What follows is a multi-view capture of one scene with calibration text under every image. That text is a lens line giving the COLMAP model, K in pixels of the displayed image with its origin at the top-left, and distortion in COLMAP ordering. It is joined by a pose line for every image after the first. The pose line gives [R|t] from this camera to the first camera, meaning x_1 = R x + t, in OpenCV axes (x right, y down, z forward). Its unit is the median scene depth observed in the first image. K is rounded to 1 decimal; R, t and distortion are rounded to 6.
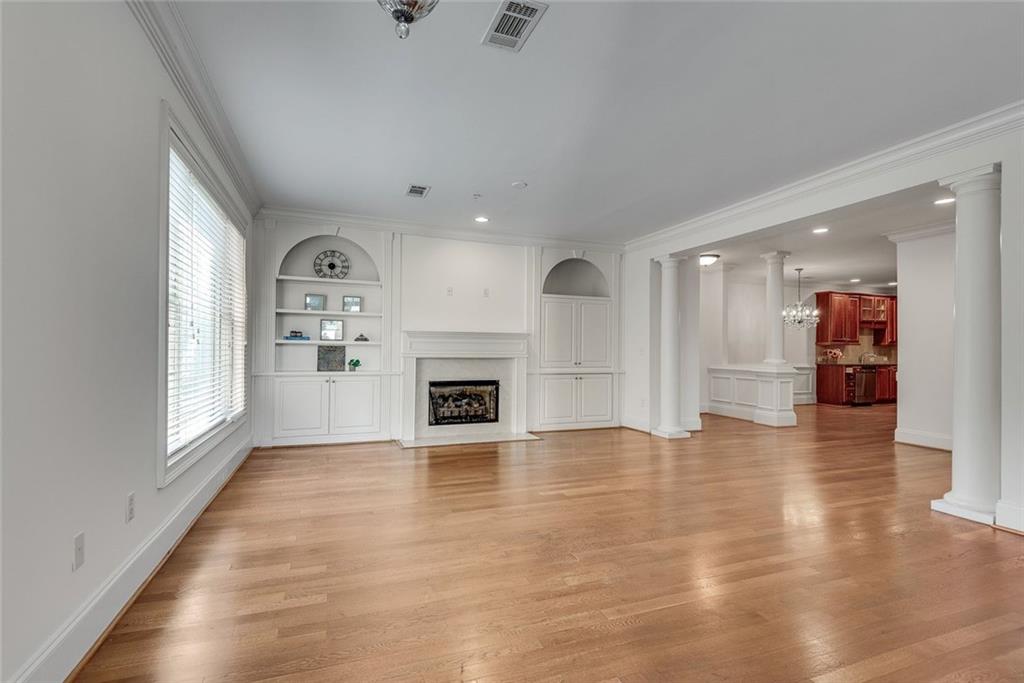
lens RADIAL K [[469.6, 0, 513.3], [0, 469.6, 346.1], [0, 0, 1]] dist [0.042826, -0.025349]
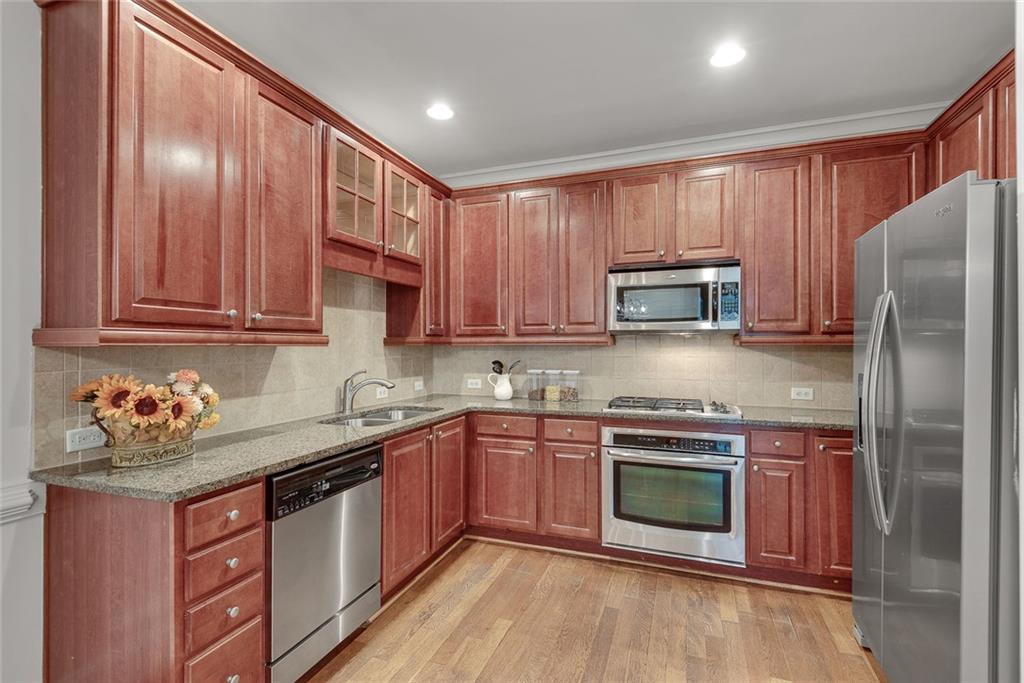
lens RADIAL K [[469.6, 0, 513.3], [0, 469.6, 346.1], [0, 0, 1]] dist [0.042826, -0.025349]
pose [[0.656544, -0.011700, 0.754197, 0.649334], [0.002543, 0.999908, 0.013298, -0.004328], [-0.754284, -0.006812, 0.656513, 0.830297]]
